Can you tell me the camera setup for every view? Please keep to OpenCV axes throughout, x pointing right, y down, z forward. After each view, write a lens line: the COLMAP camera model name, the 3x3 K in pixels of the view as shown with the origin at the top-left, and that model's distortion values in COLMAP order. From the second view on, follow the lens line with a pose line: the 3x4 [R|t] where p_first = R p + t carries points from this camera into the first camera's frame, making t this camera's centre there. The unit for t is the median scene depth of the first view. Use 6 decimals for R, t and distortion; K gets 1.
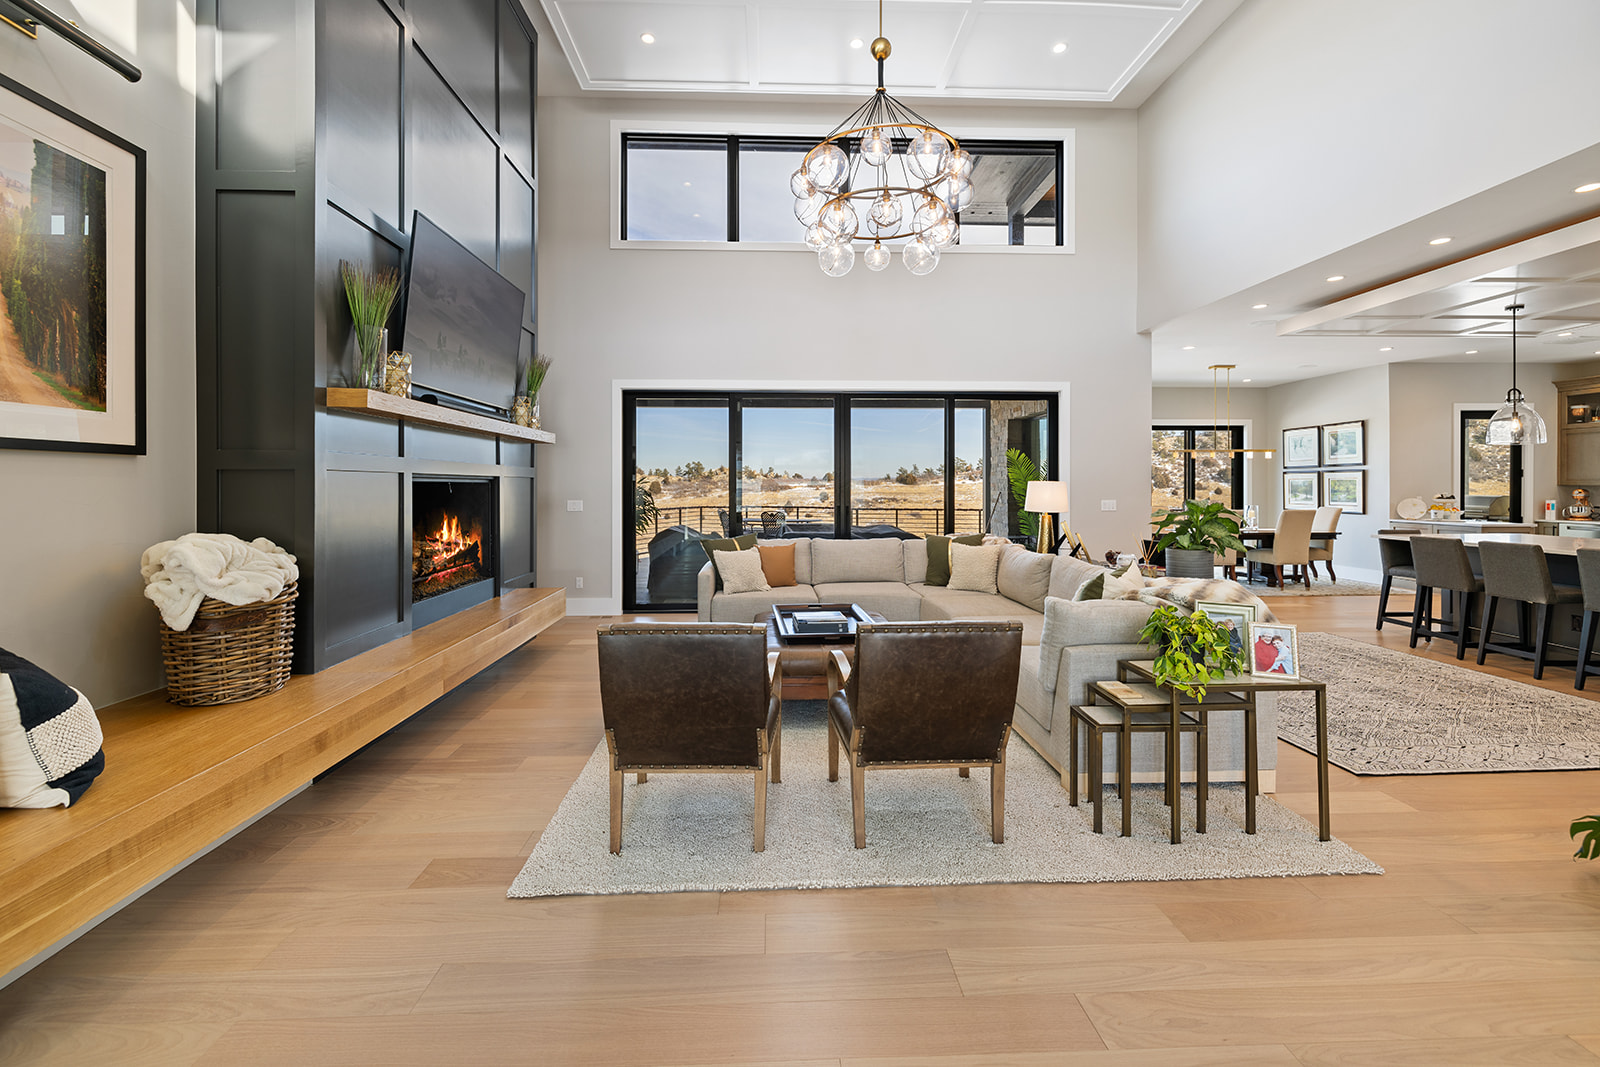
lens RADIAL K [[685.3, 0, 795.0], [0, 685.3, 486.2], [0, 0, 1]] dist [0.002288, 0.000197]
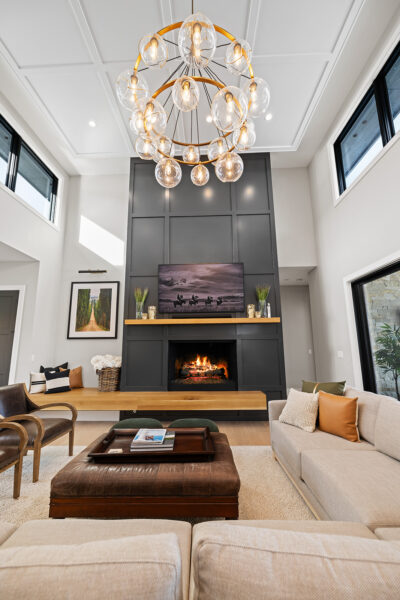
lens RADIAL K [[254.2, 0, 189.8], [0, 254.2, 298.1], [0, 0, 1]] dist [0.000461, -0.000066]
pose [[-0.106829, -0.181558, -0.977560, 0.898716], [-0.000426, 0.983195, -0.182558, 0.000882], [0.994277, -0.019086, -0.105111, 1.755061]]
